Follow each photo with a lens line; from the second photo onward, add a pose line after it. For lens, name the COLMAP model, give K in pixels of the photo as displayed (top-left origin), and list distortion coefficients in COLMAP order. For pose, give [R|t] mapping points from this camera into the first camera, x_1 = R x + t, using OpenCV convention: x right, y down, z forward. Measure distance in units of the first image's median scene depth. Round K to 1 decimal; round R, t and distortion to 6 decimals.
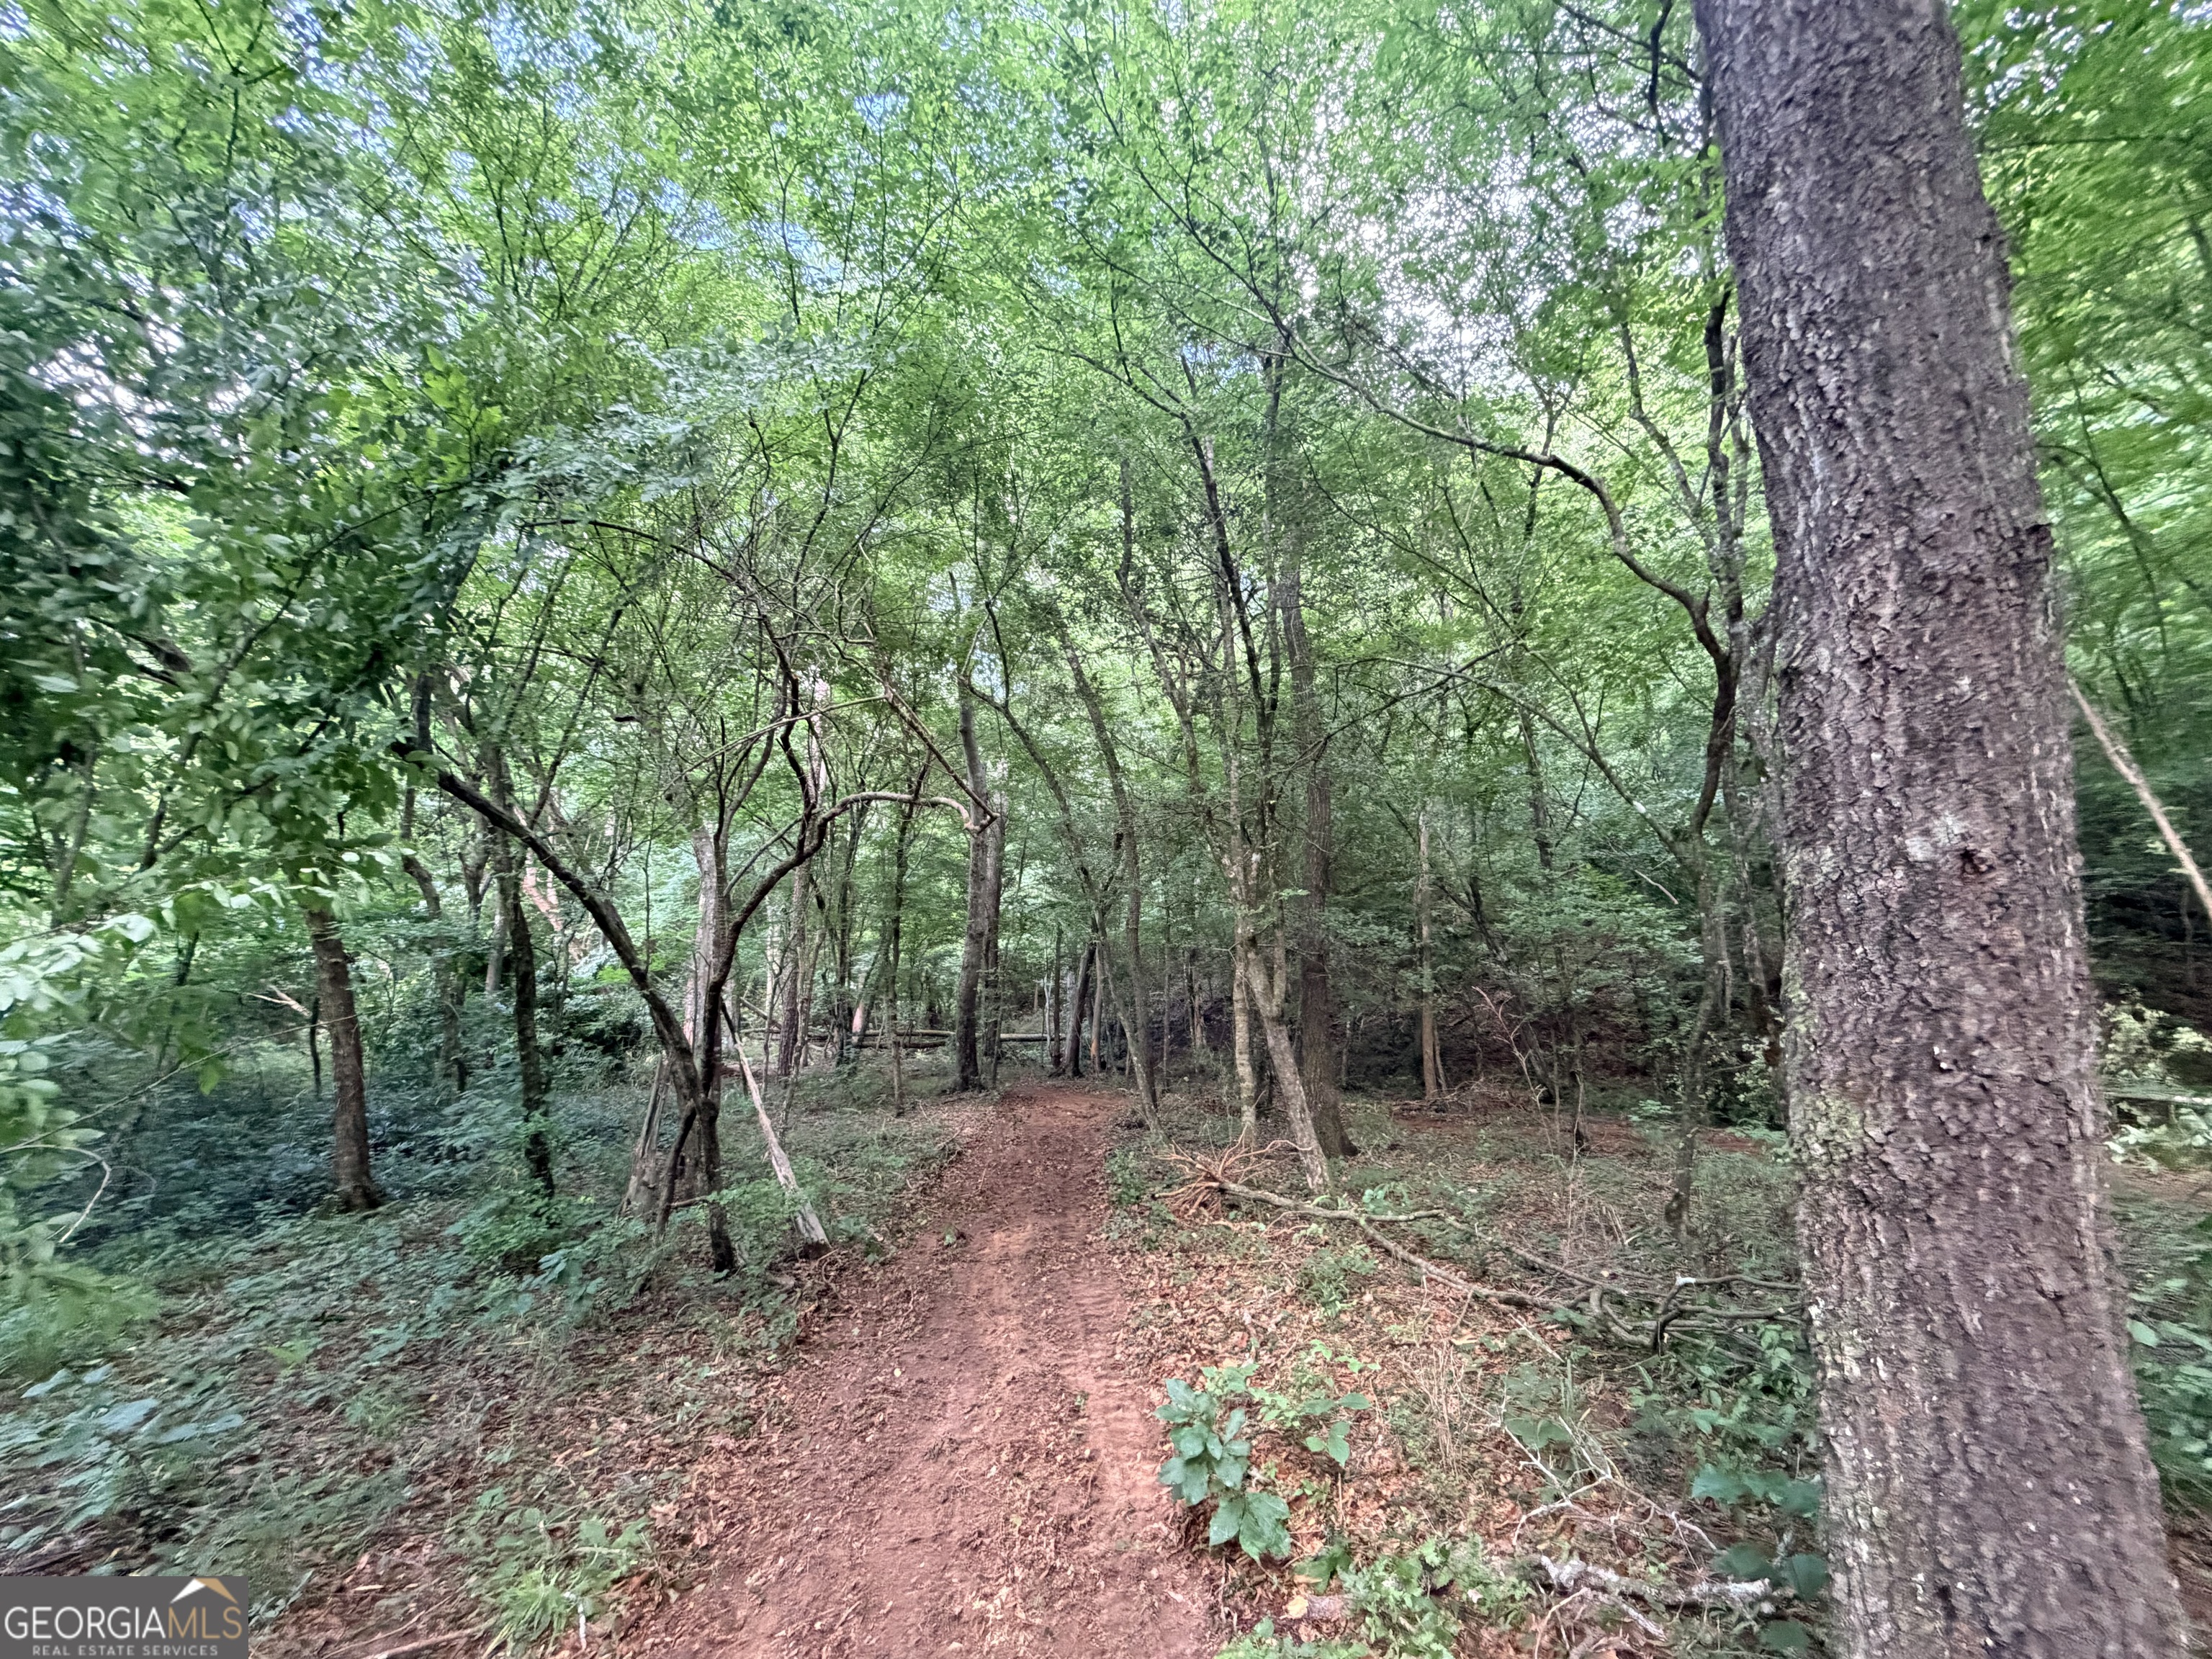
lens RADIAL K [[857.3, 0, 1106.0], [0, 857.3, 829.5], [0, 0, 1]] dist [0.001675, -0.000392]
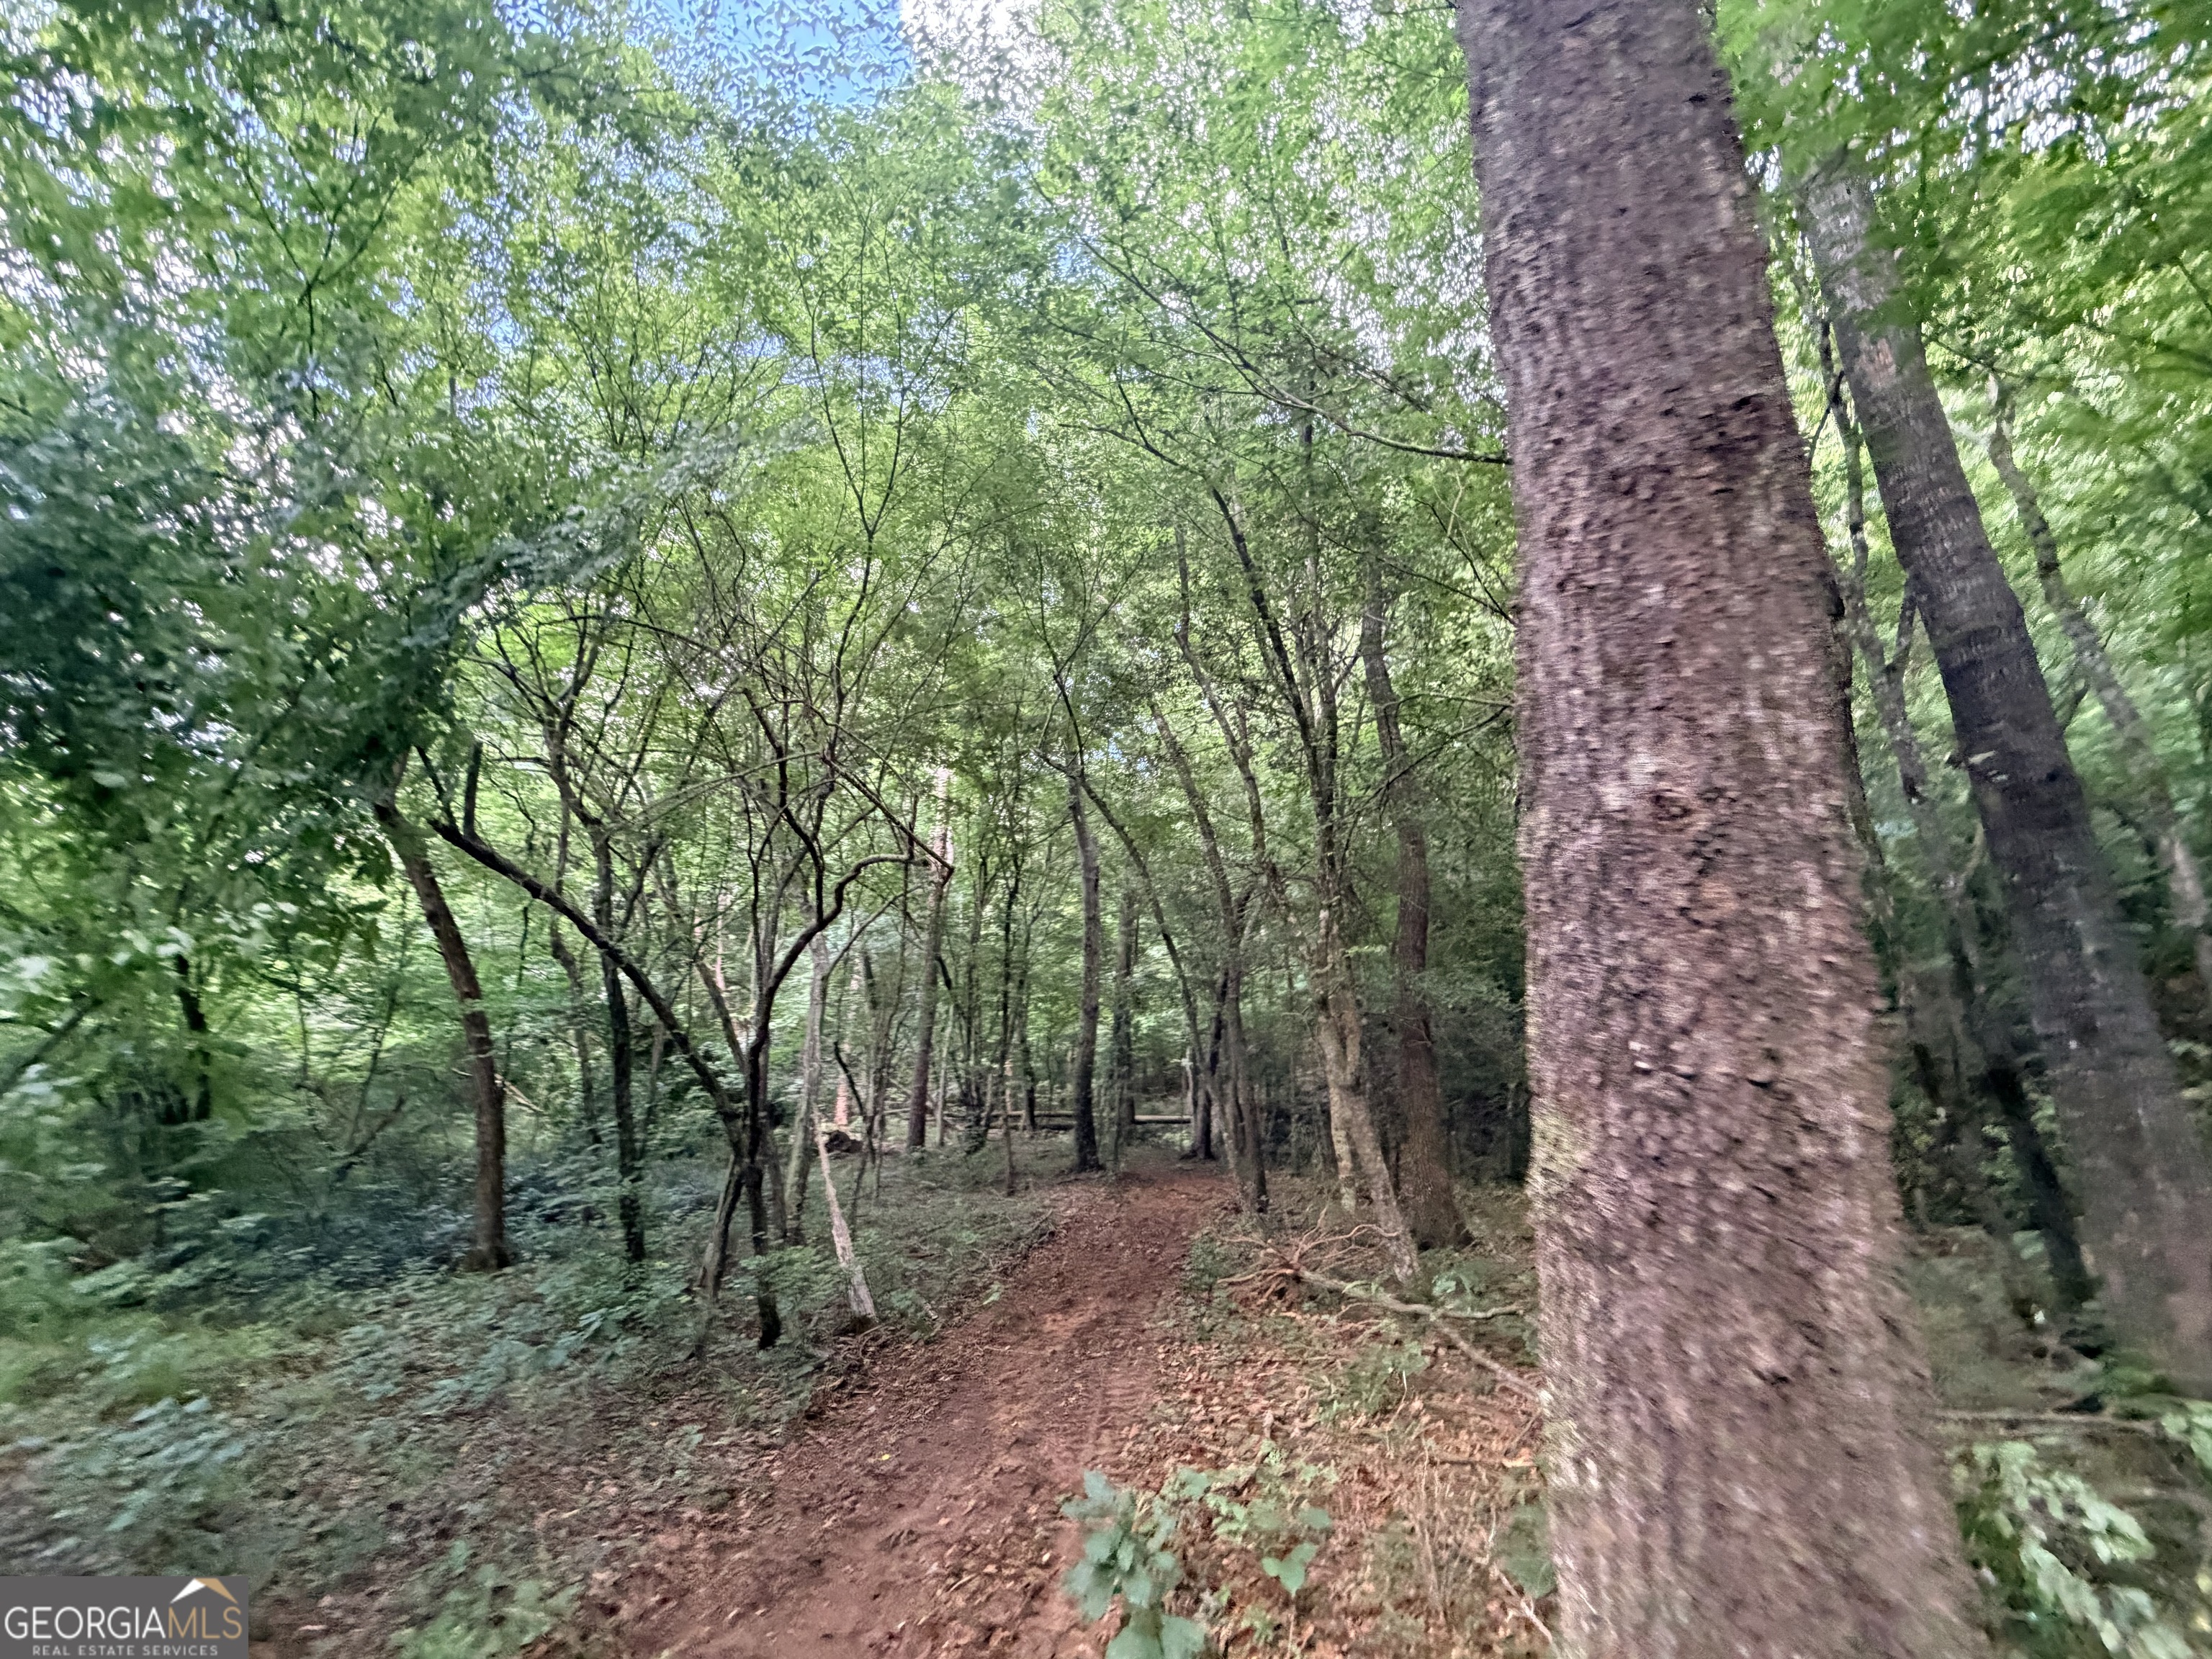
lens RADIAL K [[857.3, 0, 1106.0], [0, 857.3, 829.5], [0, 0, 1]] dist [0.001675, -0.000392]
pose [[0.984829, -0.050672, -0.165962, 0.578199], [0.035600, 0.995070, -0.092565, 0.106135], [0.169834, 0.085253, 0.981778, 0.122331]]
